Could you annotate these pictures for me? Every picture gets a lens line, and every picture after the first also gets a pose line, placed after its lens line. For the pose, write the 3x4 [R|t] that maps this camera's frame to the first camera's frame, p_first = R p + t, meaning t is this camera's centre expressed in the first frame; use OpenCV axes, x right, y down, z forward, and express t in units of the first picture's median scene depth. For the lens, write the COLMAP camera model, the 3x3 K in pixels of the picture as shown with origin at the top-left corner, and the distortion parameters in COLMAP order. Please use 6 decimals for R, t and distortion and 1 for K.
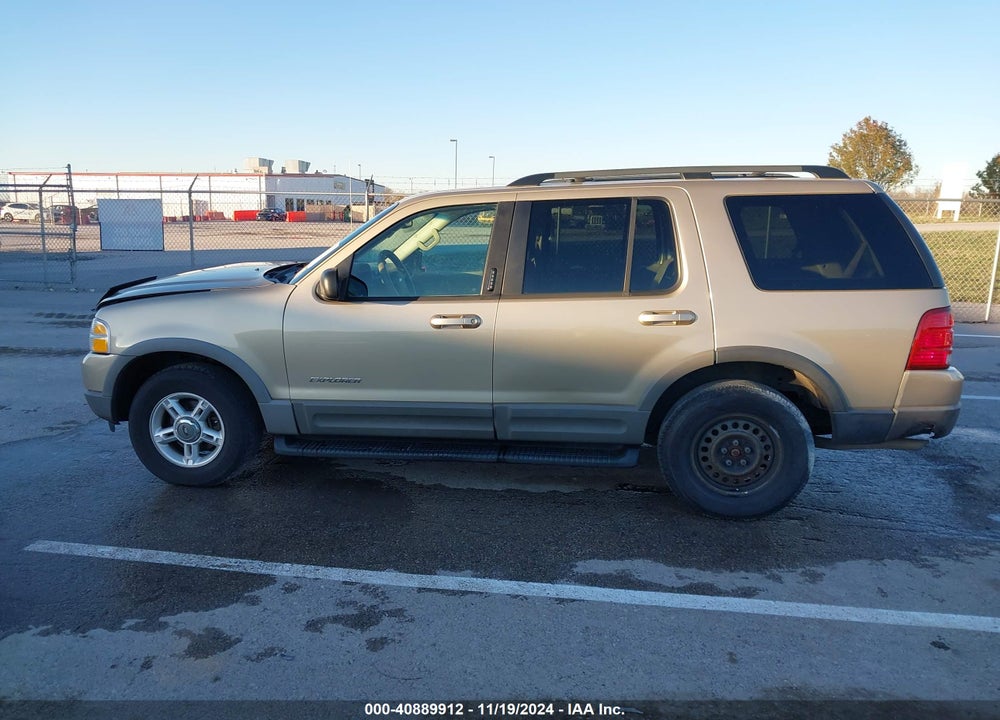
lens RADIAL K [[792.7, 0, 483.5], [0, 792.7, 386.0], [0, 0, 1]] dist [-0.000504, -0.002827]
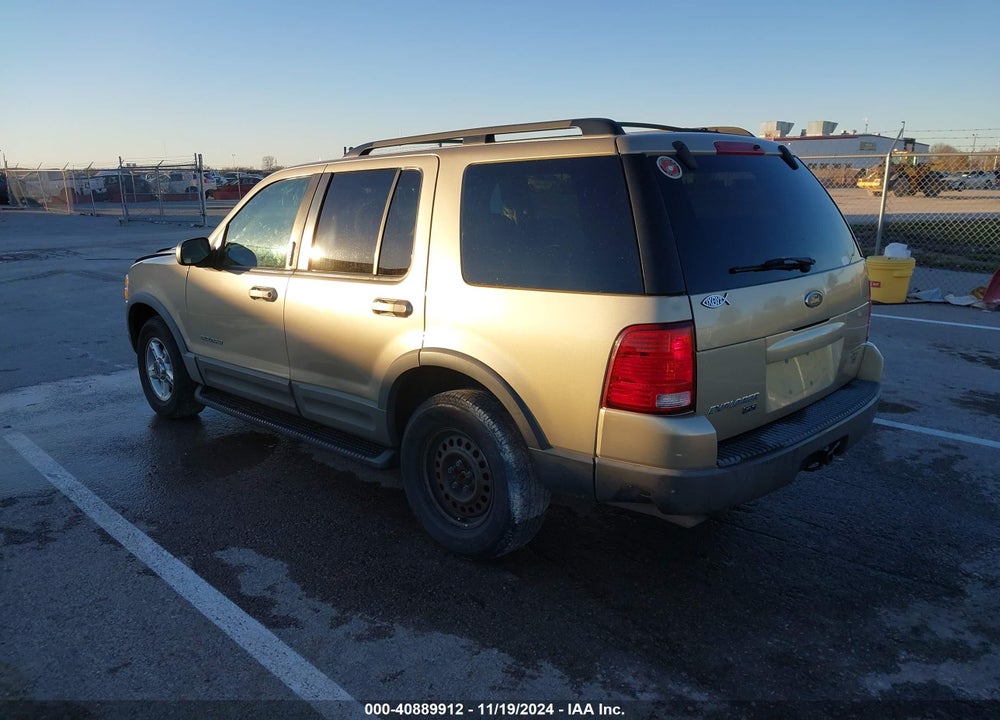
lens RADIAL K [[787.5, 0, 471.6], [0, 787.5, 380.7], [0, 0, 1]] dist [0.009242, 0.000329]
pose [[0.800112, 0.134213, -0.584643, 0.797447], [-0.113871, 0.990909, 0.071639, -0.074892], [0.588944, 0.009255, 0.808121, 0.340008]]
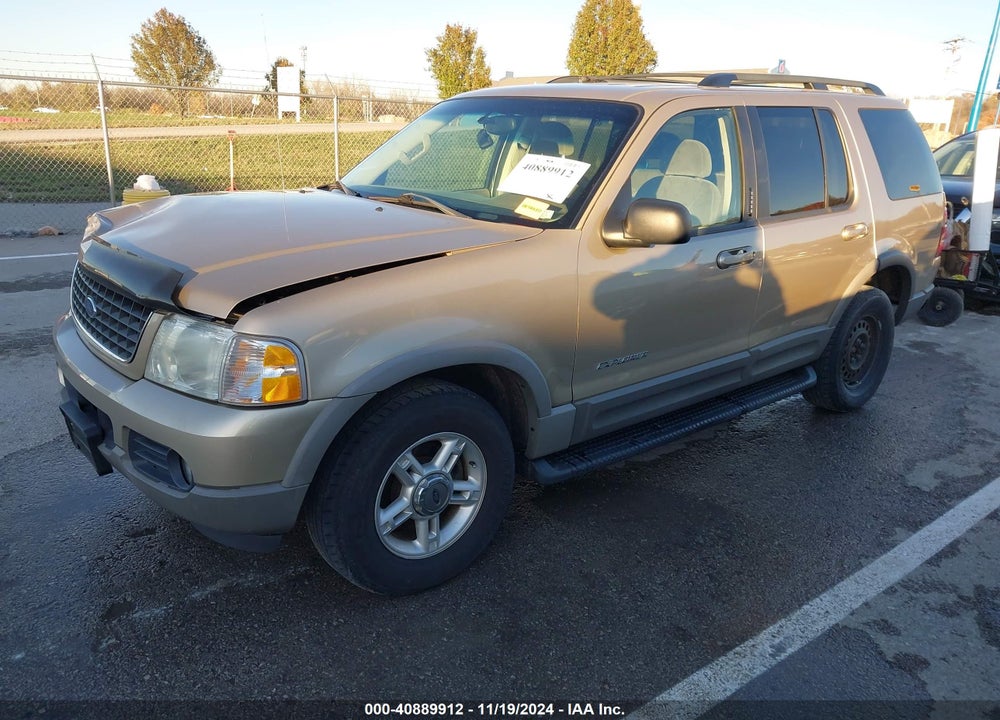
lens RADIAL K [[792.7, 0, 483.5], [0, 792.7, 386.0], [0, 0, 1]] dist [-0.000504, -0.002827]
pose [[0.648765, -0.220308, 0.728401, -0.834661], [0.130500, 0.975207, 0.178723, -0.132733], [-0.749716, -0.020893, 0.661430, 0.657764]]
